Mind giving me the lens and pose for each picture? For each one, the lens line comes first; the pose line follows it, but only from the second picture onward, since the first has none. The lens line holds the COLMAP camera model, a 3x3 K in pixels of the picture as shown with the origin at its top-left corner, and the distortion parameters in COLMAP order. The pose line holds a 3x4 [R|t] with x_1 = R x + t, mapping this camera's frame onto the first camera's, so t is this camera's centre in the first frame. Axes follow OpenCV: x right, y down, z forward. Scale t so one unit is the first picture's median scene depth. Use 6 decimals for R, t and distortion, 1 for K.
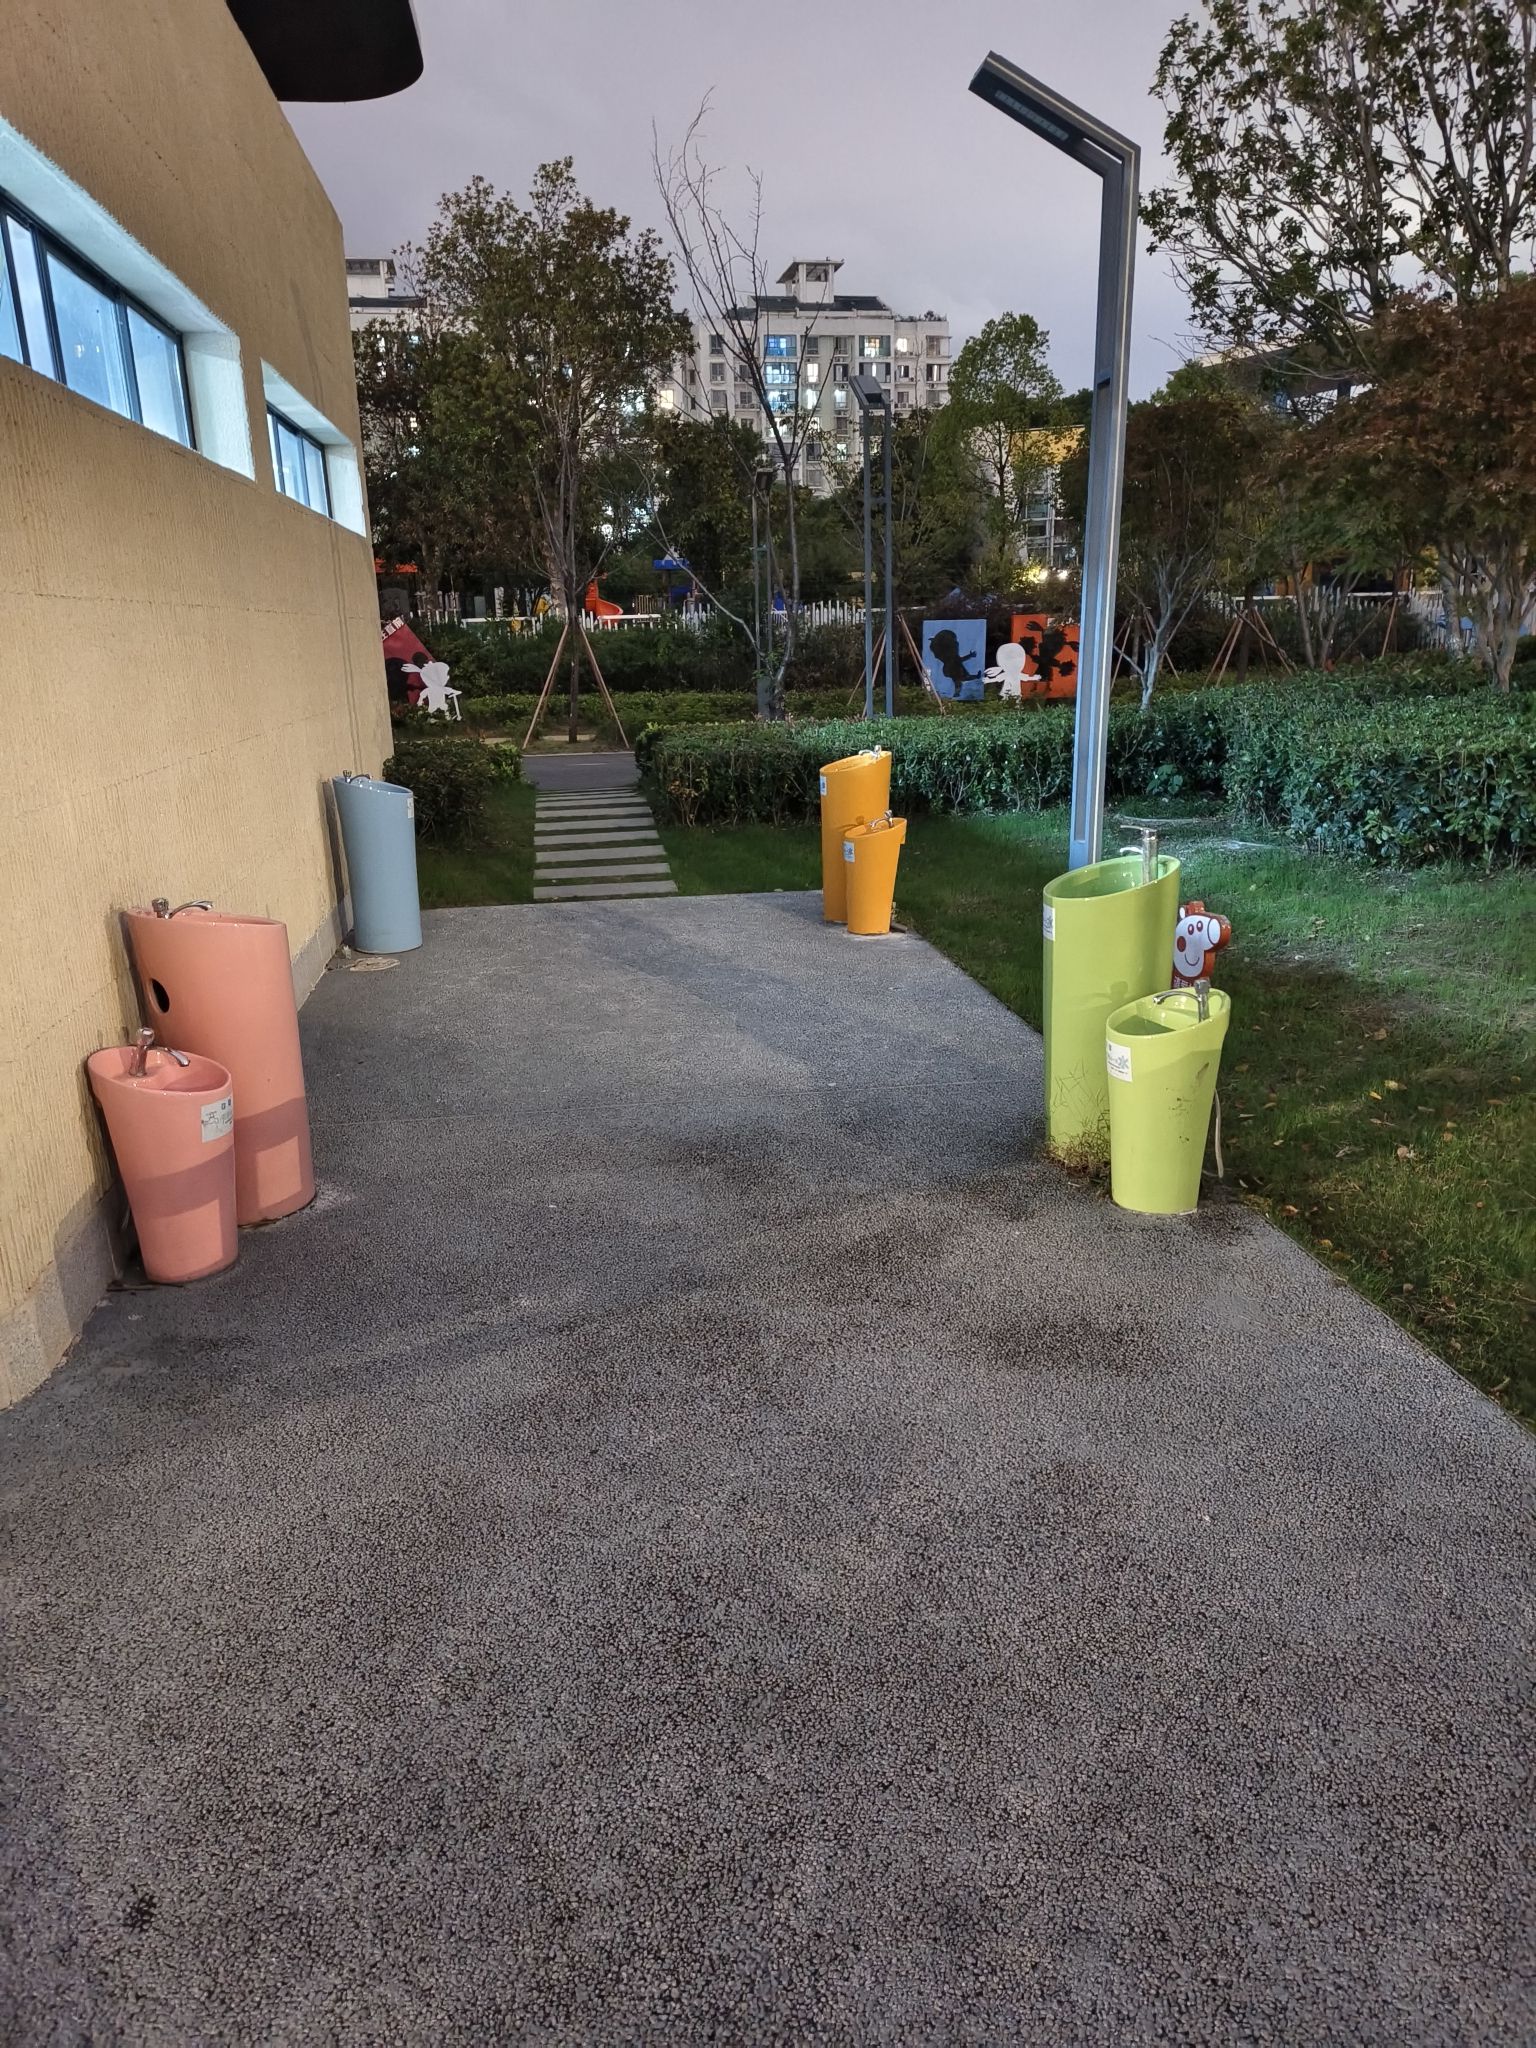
lens RADIAL K [[1372.0, 0, 768.0], [0, 1372.0, 1024.0], [0, 0, 1]] dist [-0.001105, 0.000096]
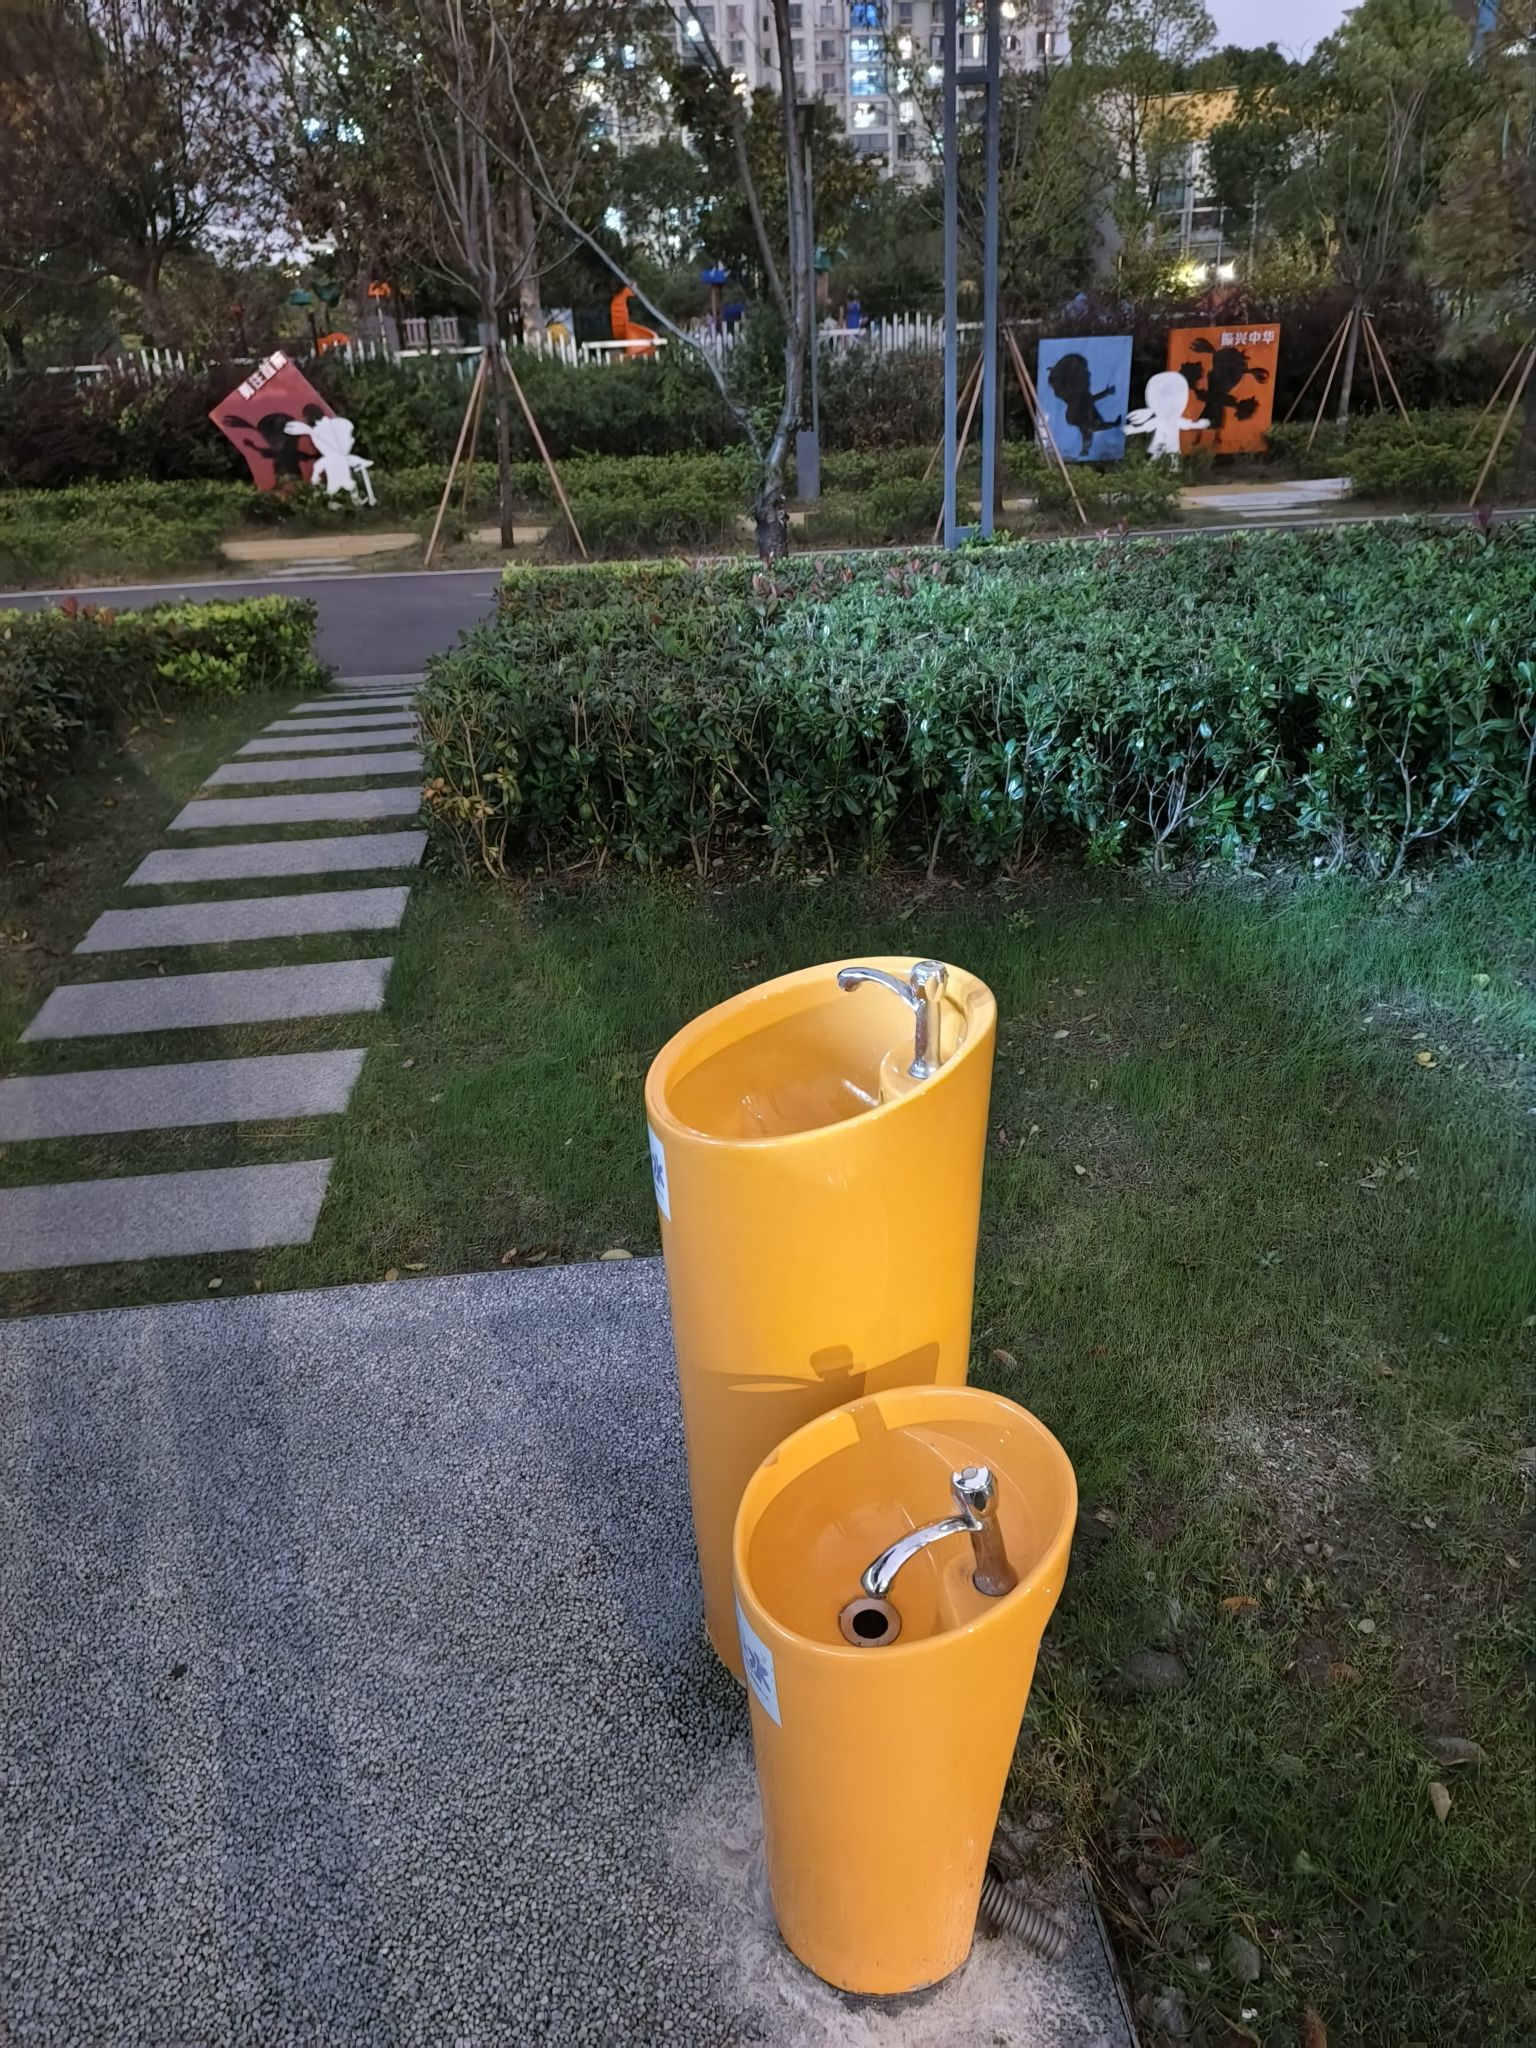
lens RADIAL K [[1407.6, 0, 768.0], [0, 1407.6, 1024.0], [0, 0, 1]] dist [0.075635, -0.131613]
pose [[0.998315, 0.005803, -0.057744, 0.019948], [0.003315, 0.987661, 0.156571, -0.066173], [0.057940, -0.156498, 0.985977, 0.230889]]
